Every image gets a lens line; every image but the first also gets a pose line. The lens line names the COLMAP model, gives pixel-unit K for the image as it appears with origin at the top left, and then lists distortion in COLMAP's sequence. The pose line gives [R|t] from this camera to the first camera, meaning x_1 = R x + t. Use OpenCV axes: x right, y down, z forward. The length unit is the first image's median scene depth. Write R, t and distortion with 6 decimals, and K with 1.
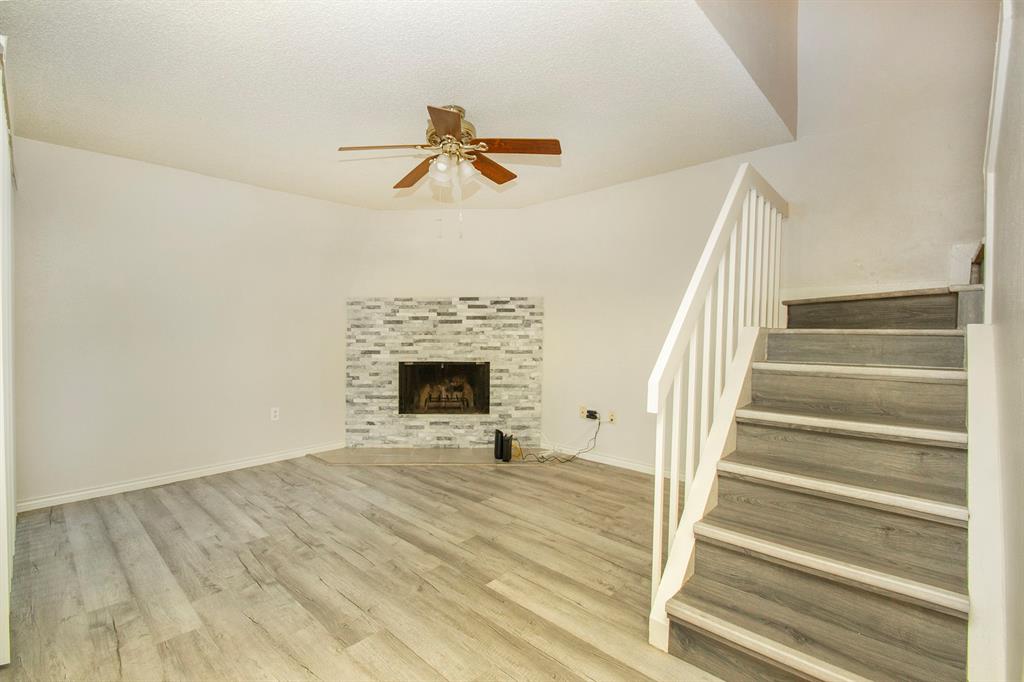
lens RADIAL K [[476.1, 0, 509.4], [0, 476.1, 341.8], [0, 0, 1]] dist [0.004966, -0.004776]
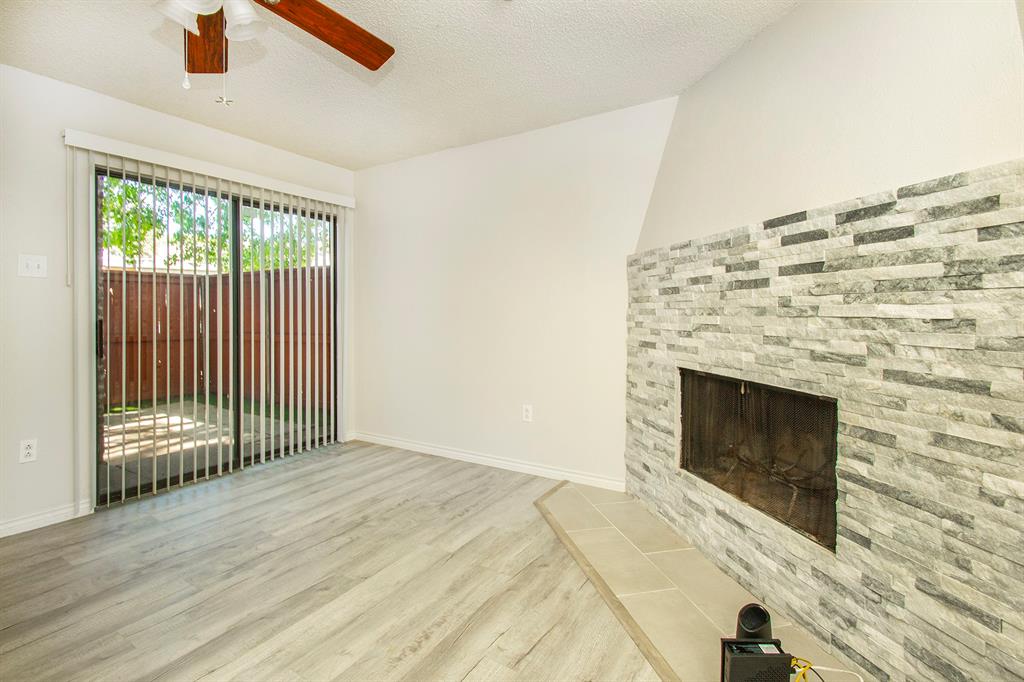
lens RADIAL K [[476.1, 0, 475.4], [0, 476.1, 310.3], [0, 0, 1]] dist [0.004966, -0.004776]
pose [[0.150461, -0.001963, -0.988614, 0.249471], [-0.021575, 0.999753, -0.005268, -0.012313], [0.988381, 0.022122, 0.150381, 0.703813]]
